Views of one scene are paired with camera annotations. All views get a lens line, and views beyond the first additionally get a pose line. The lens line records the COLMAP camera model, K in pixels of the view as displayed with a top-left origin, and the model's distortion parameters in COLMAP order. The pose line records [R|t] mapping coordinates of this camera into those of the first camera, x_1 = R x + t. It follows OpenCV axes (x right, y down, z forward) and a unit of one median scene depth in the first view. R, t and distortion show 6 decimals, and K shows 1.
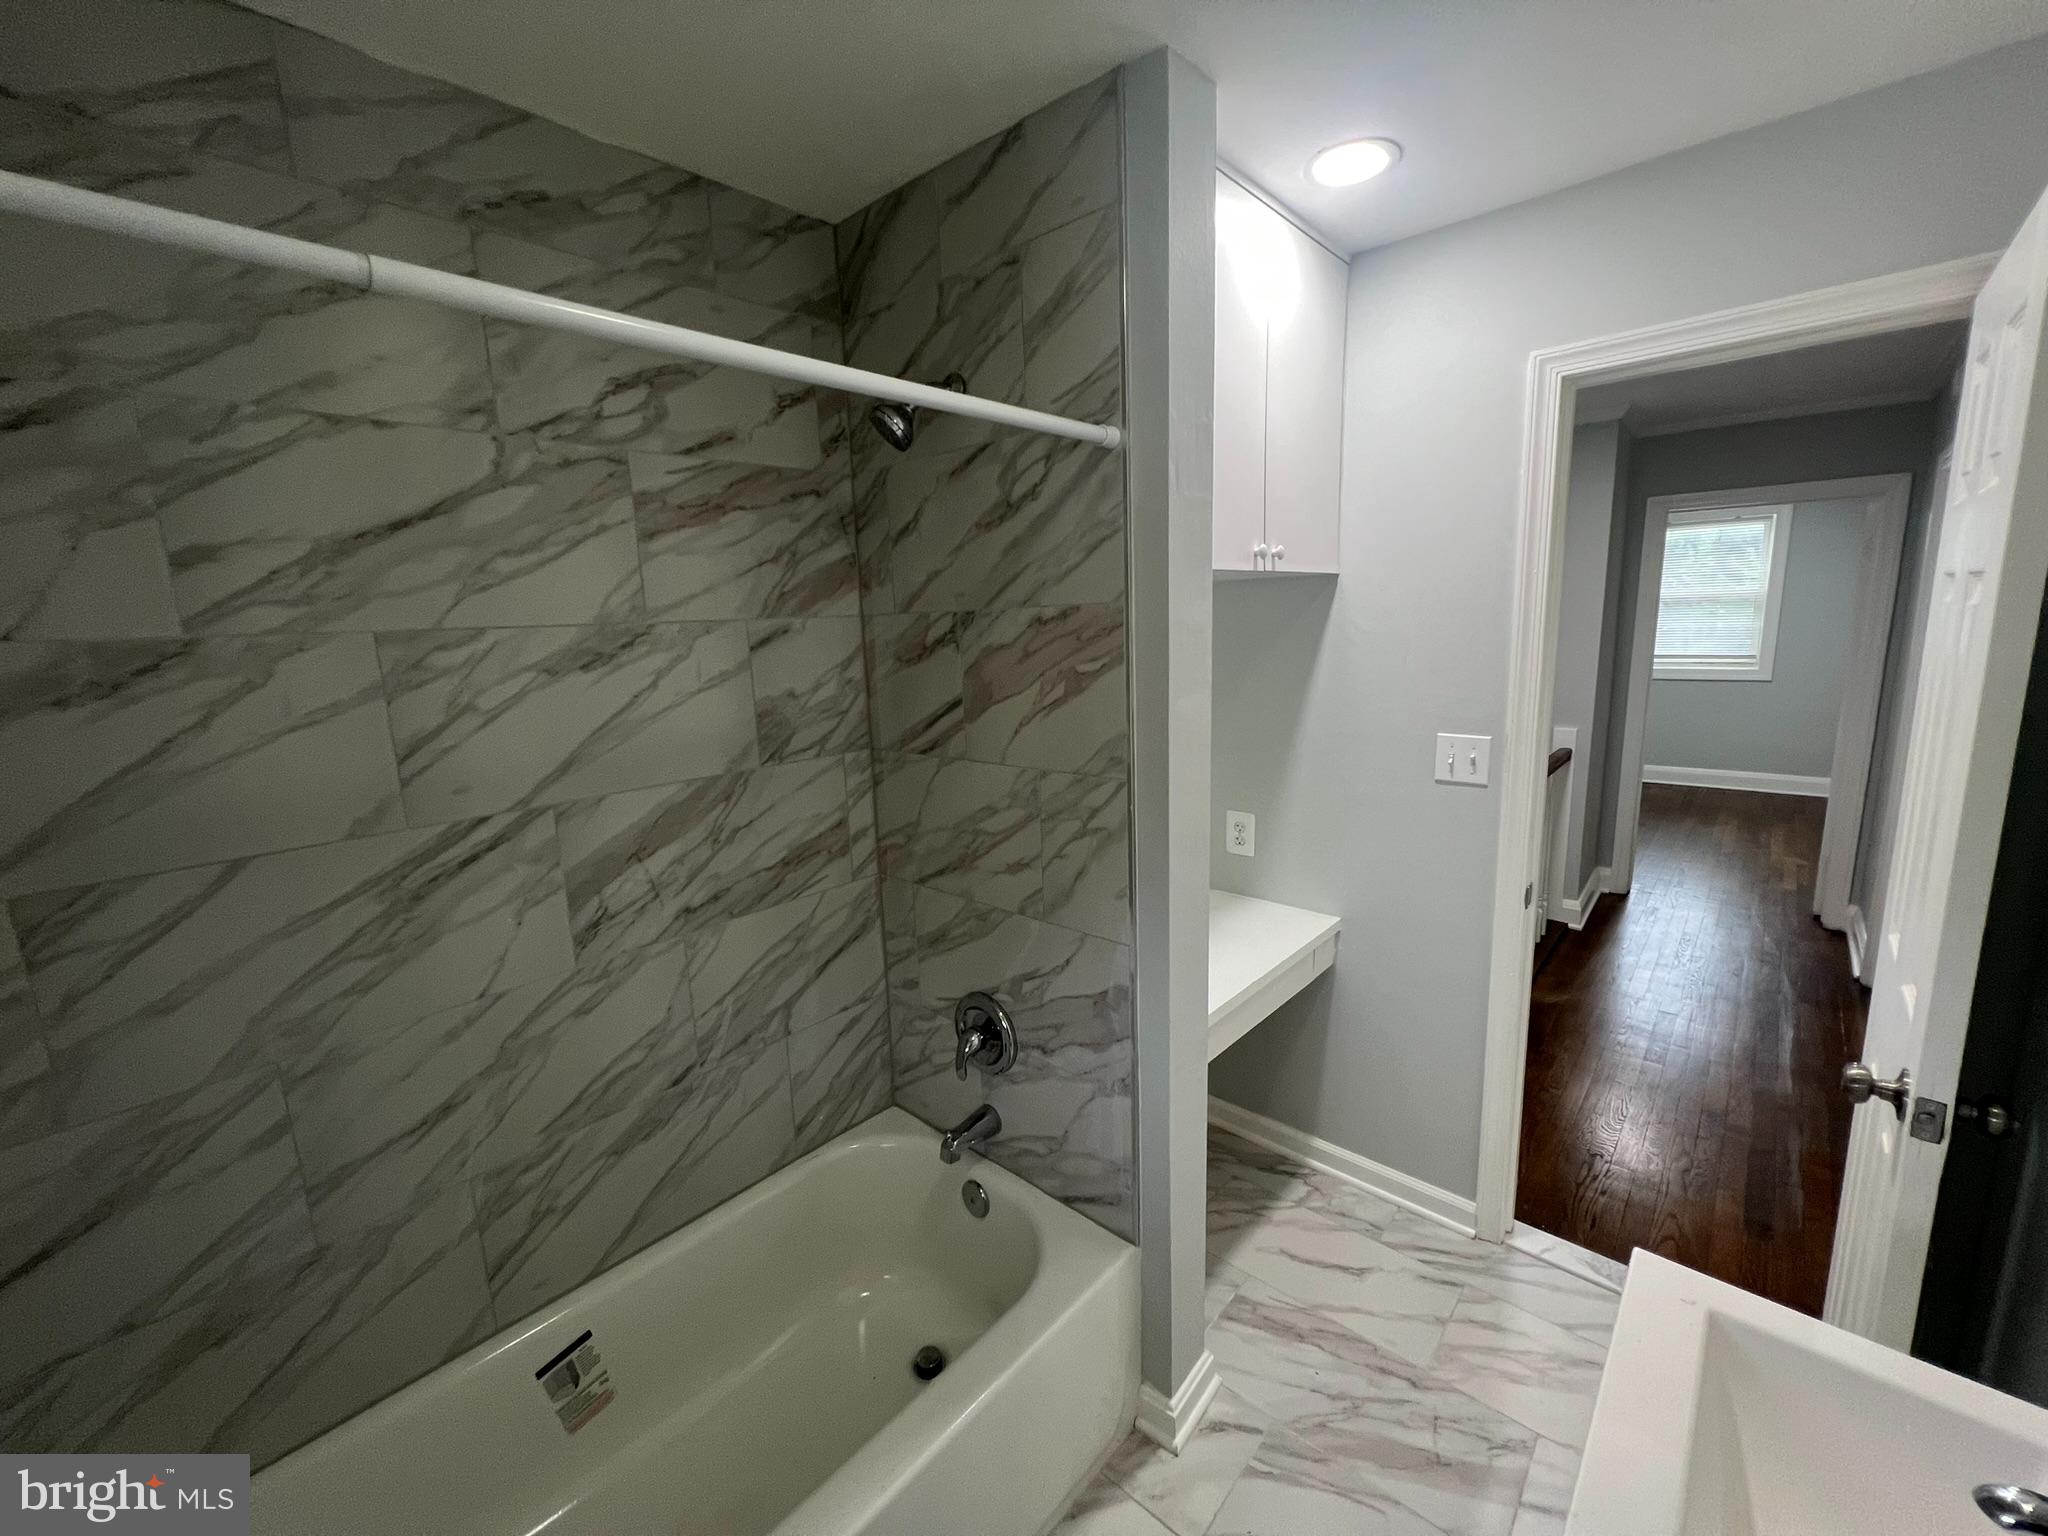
lens RADIAL K [[820.1, 0, 1016.0], [0, 820.1, 778.0], [0, 0, 1]] dist [-0.001685, 0.000287]
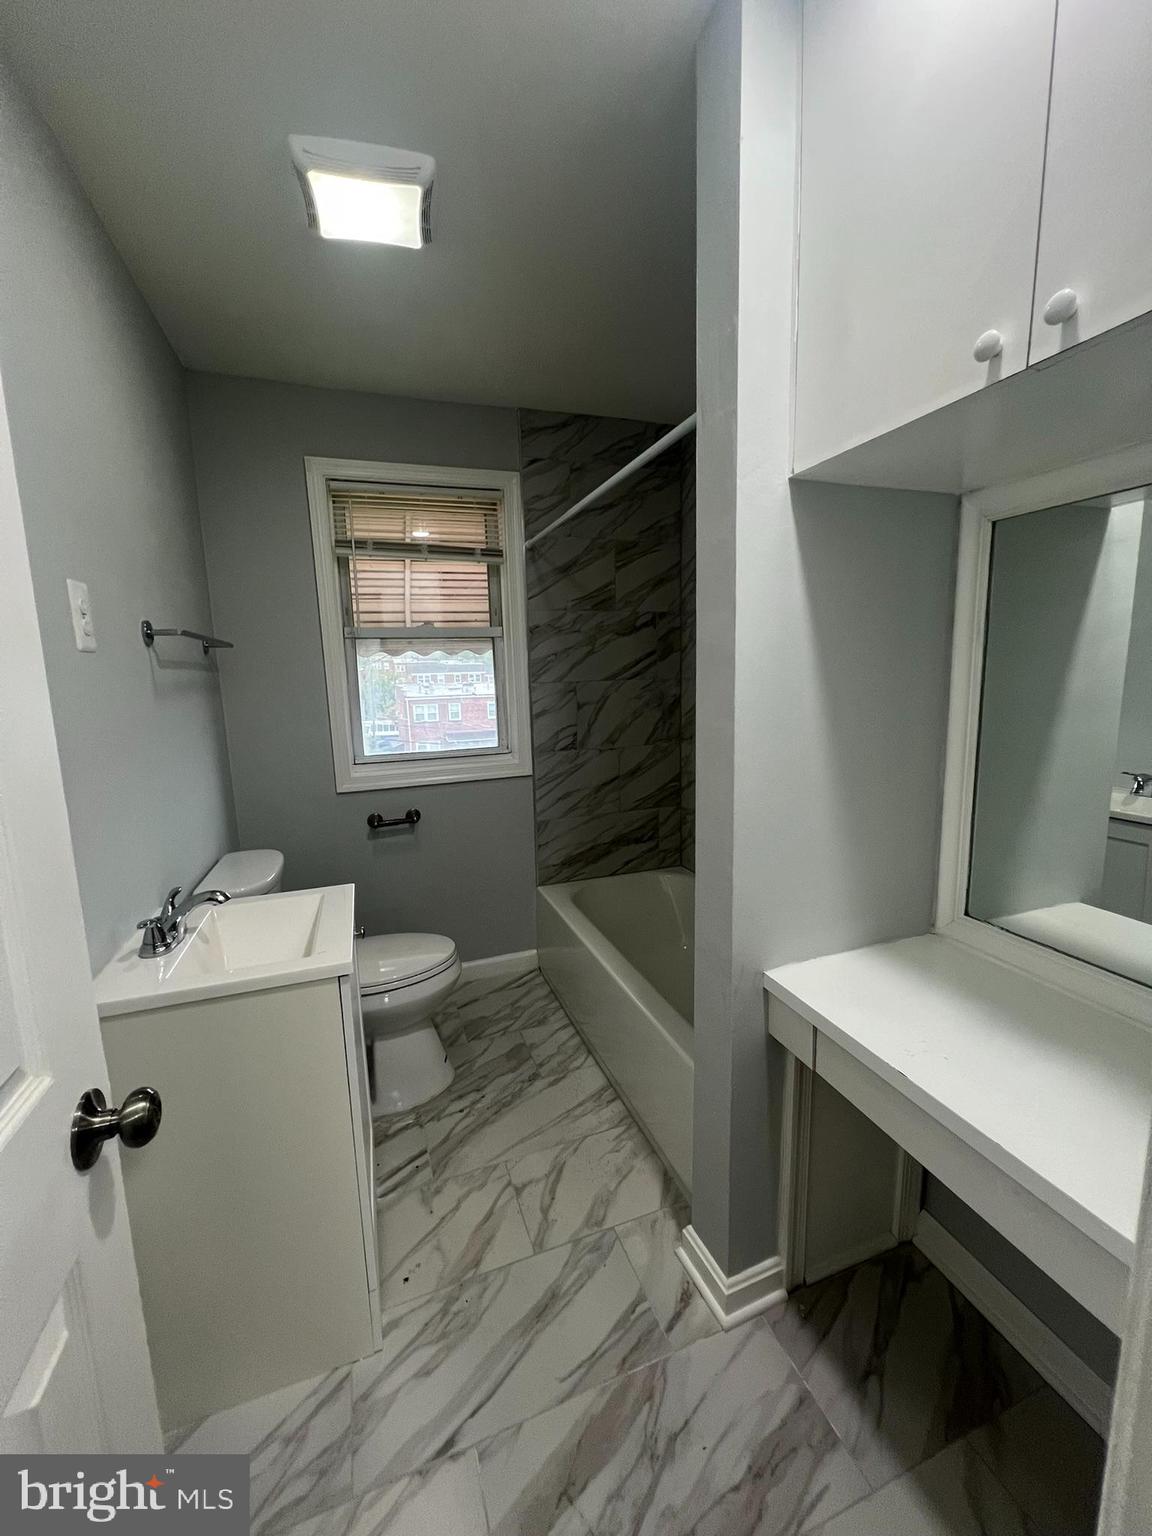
lens RADIAL K [[615.1, 0, 575.0], [0, 615.1, 762.8], [0, 0, 1]] dist [-0.001685, 0.000287]
pose [[-0.465287, 0.187158, -0.865147, 0.991581], [-0.117394, 0.955709, 0.269885, -0.111571], [0.877341, 0.227137, -0.422708, 1.169035]]
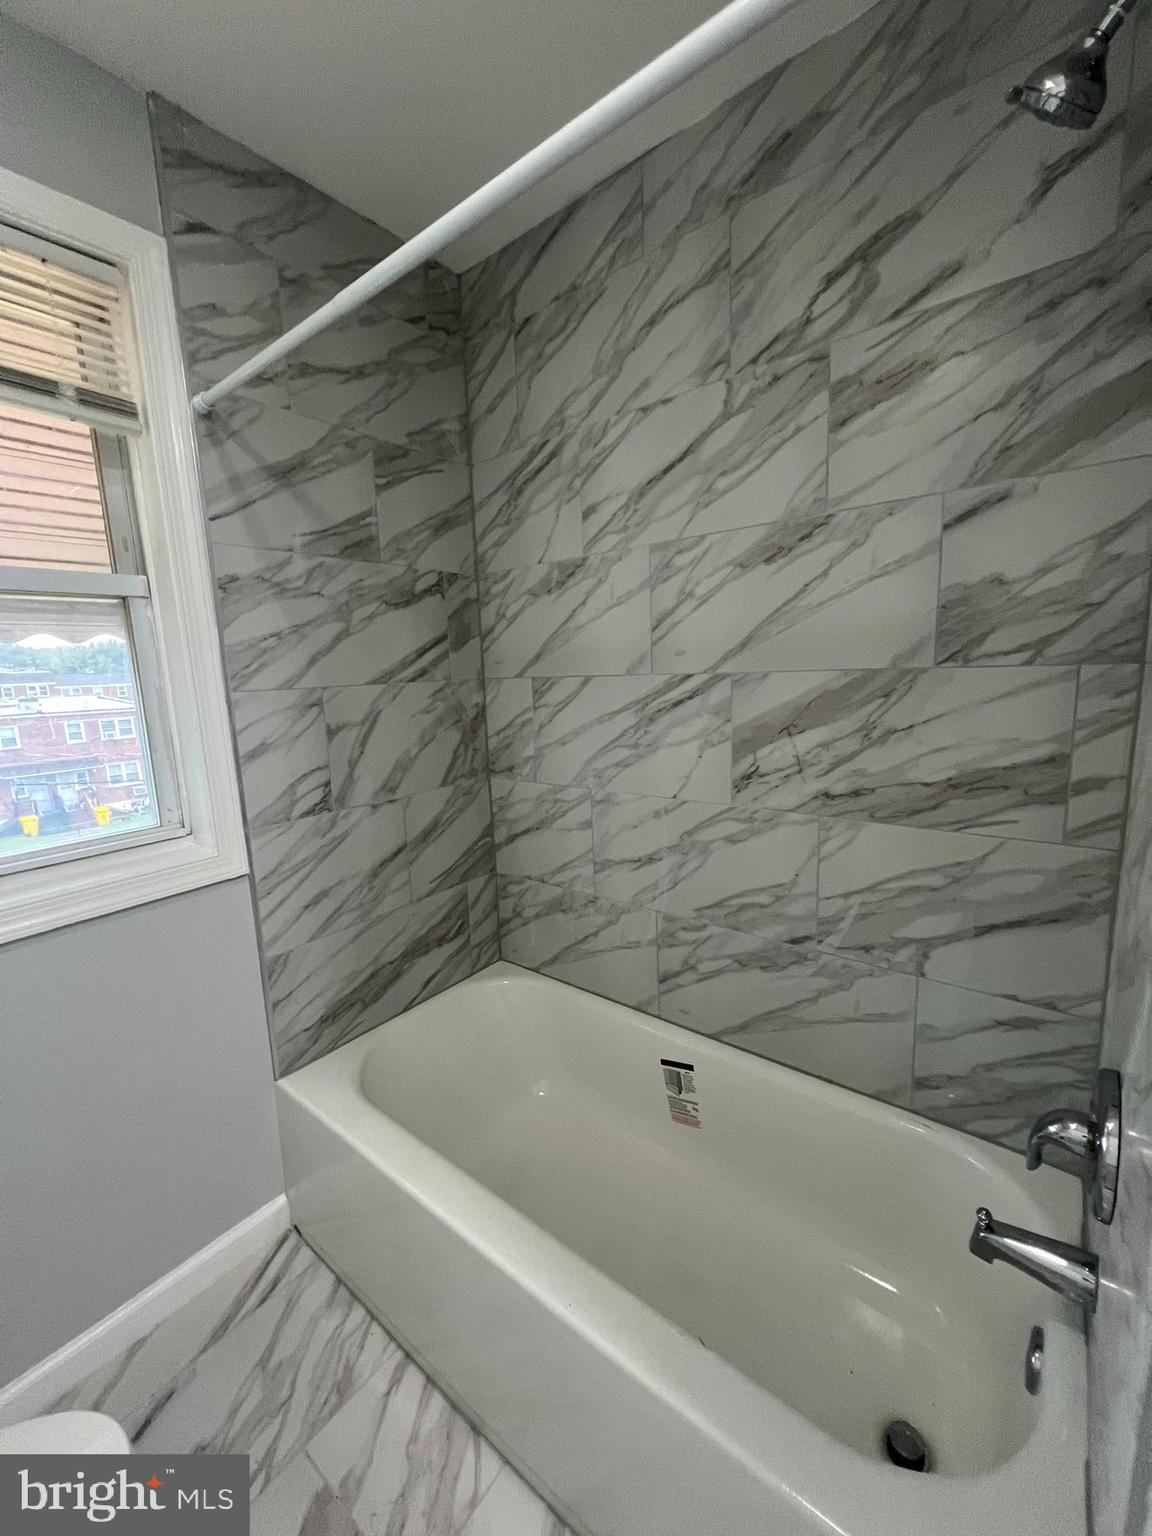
lens RADIAL K [[615.1, 0, 581.0], [0, 615.1, 764.8], [0, 0, 1]] dist [-0.001685, 0.000287]
pose [[0.076752, 0.200953, -0.976589, 0.370070], [-0.152587, 0.970308, 0.187669, 0.025861], [0.985305, 0.134611, 0.105136, 0.654693]]
